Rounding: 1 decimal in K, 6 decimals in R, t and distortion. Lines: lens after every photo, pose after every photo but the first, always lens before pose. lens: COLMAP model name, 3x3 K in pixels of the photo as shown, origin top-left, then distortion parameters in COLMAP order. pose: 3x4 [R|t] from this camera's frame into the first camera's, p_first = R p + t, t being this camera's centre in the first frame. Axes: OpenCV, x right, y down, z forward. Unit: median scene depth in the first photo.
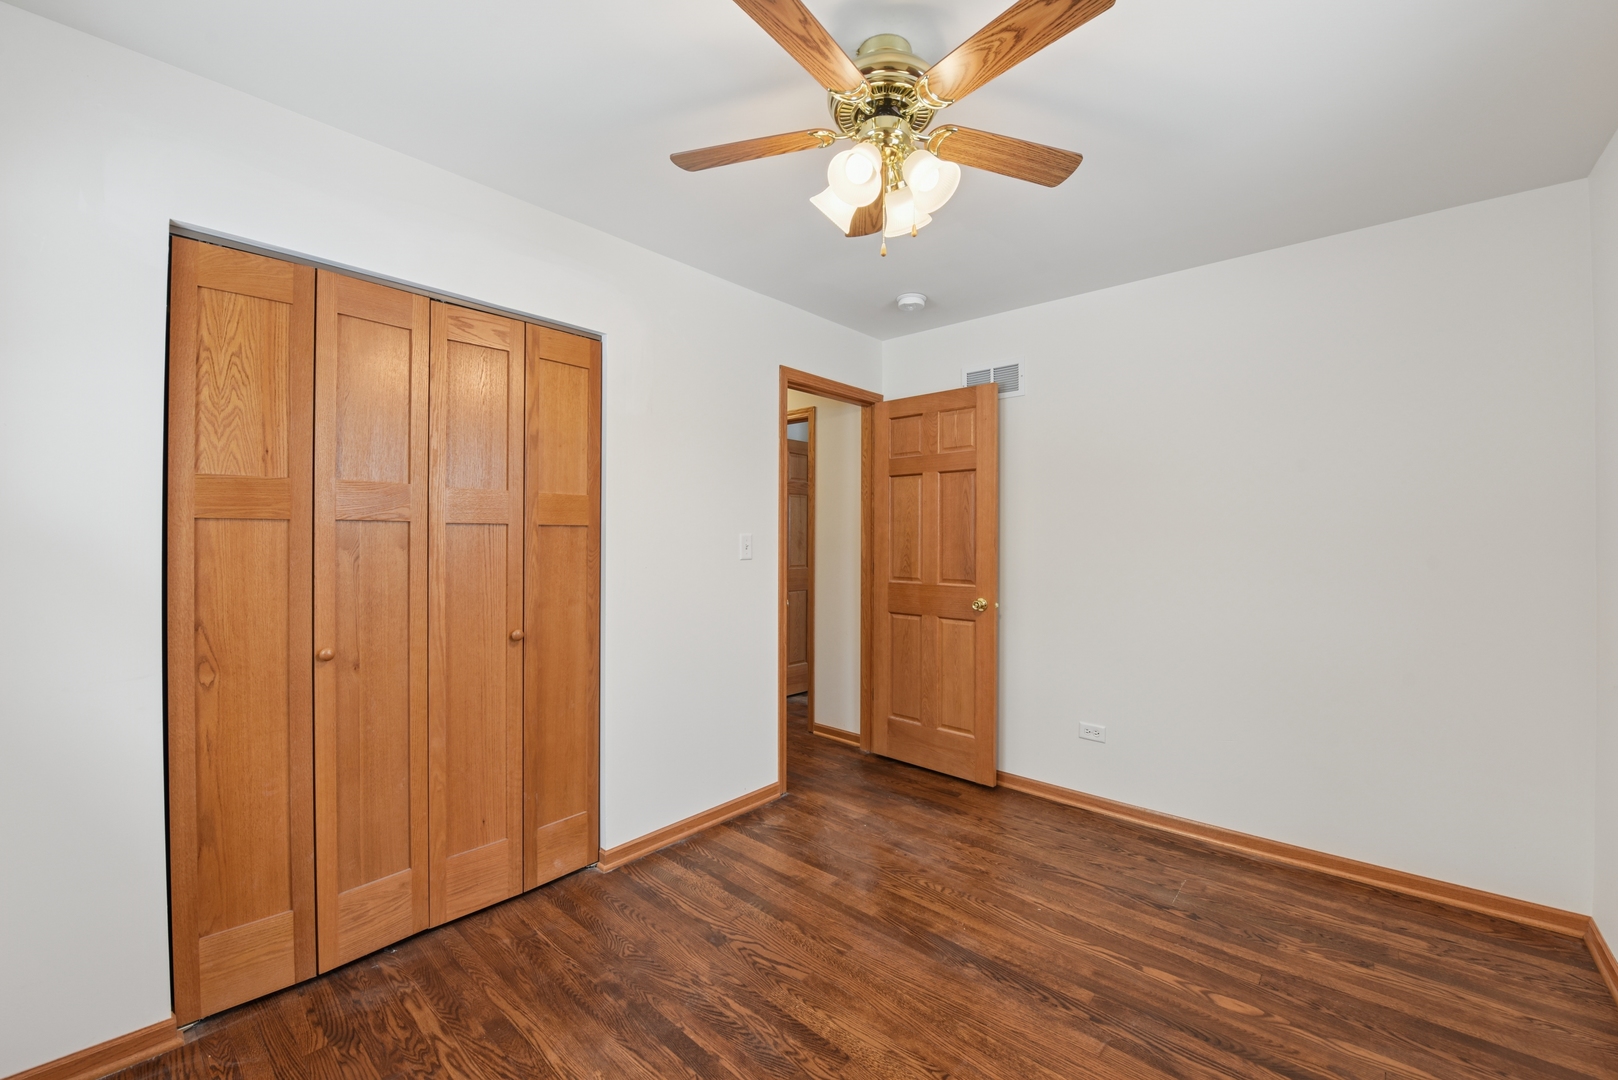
lens RADIAL K [[650.7, 0, 804.5], [0, 650.7, 543.0], [0, 0, 1]] dist [-0.013882, -0.000288]
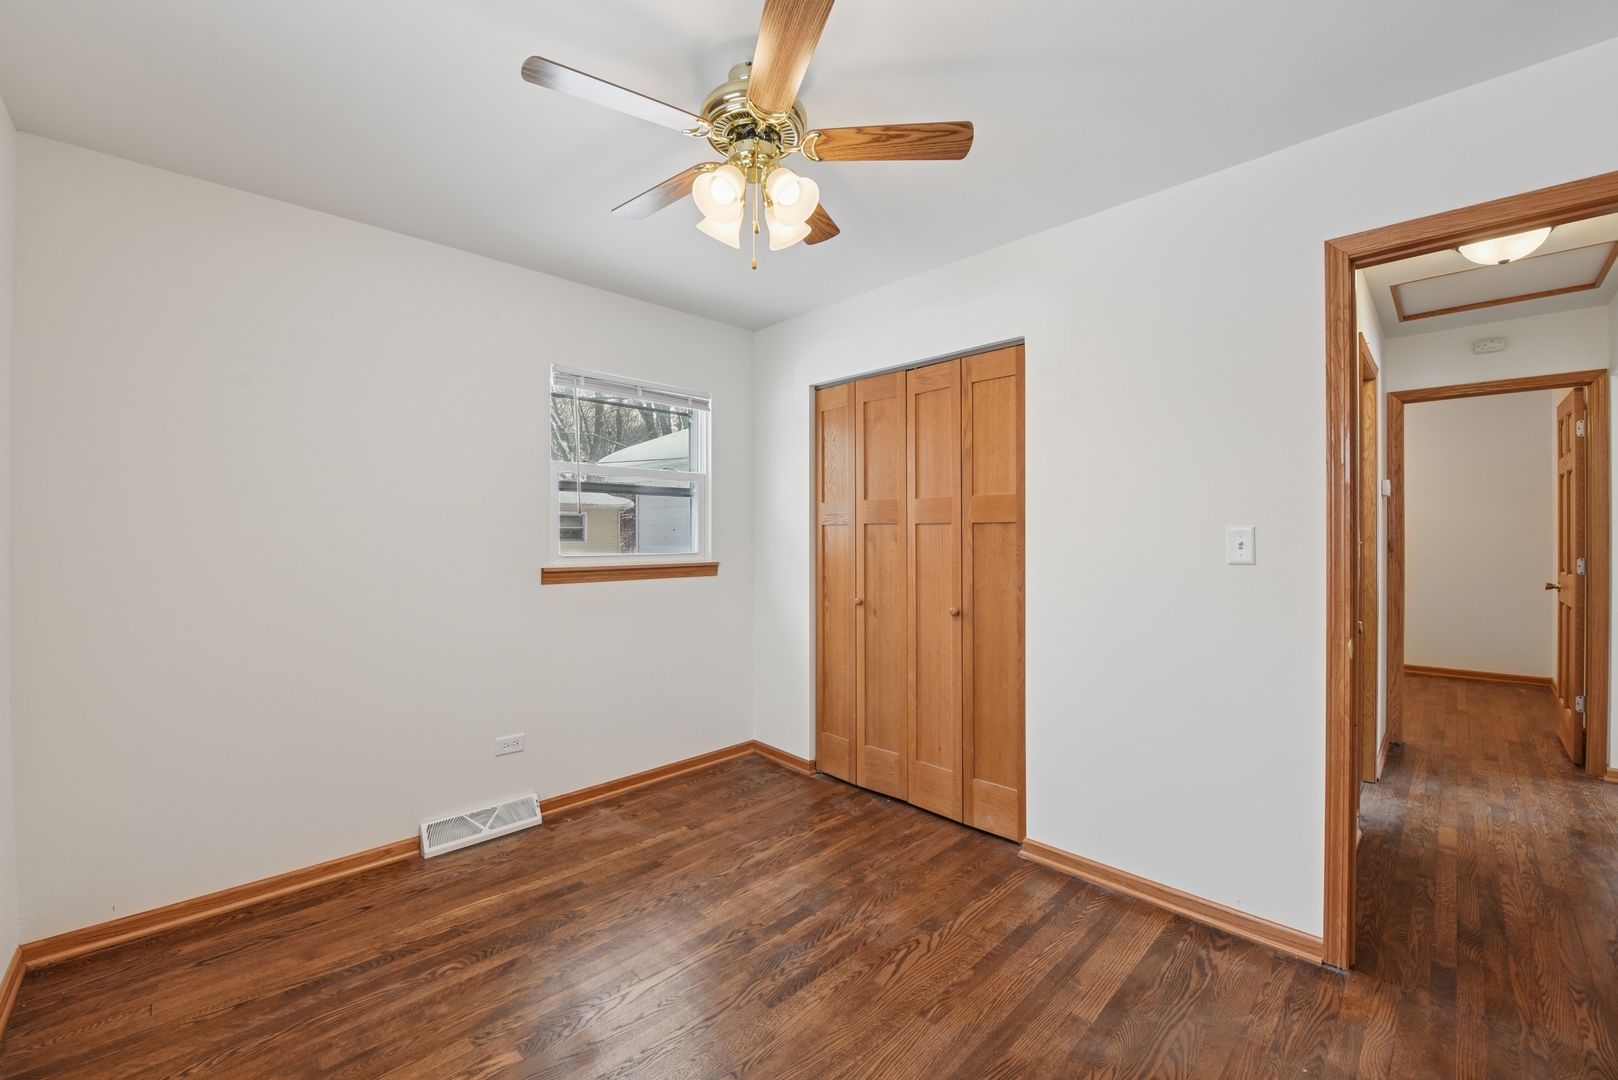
lens RADIAL K [[648.4, 0, 814.0], [0, 648.4, 538.4], [0, 0, 1]] dist [-0.012568, -0.001167]
pose [[-0.062916, 0.001030, -0.998018, 0.904112], [-0.006171, 0.999980, 0.001421, 0.001008], [0.998000, 0.006248, -0.062908, 0.890444]]
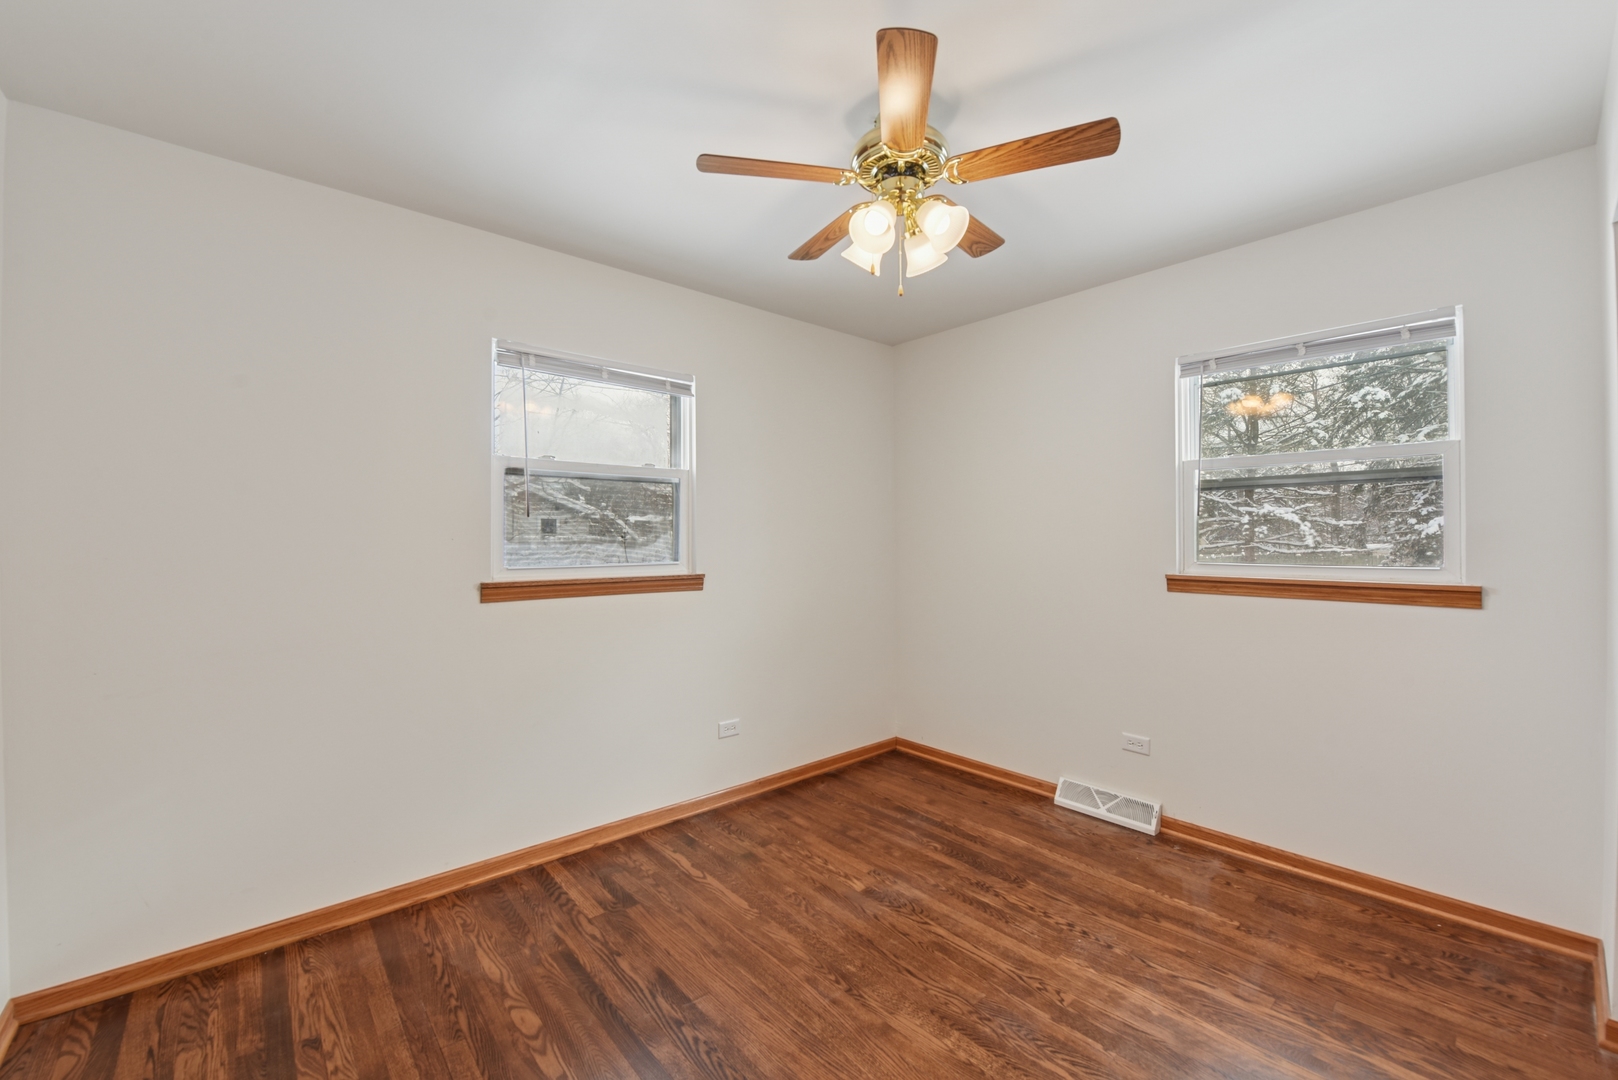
lens RADIAL K [[650.7, 0, 804.5], [0, 650.7, 543.0], [0, 0, 1]] dist [-0.013882, -0.000288]
pose [[-0.992703, -0.002372, 0.120563, 0.119138], [-0.000537, 0.999884, 0.015254, -0.015518], [-0.120585, 0.015078, -0.992588, 1.653495]]
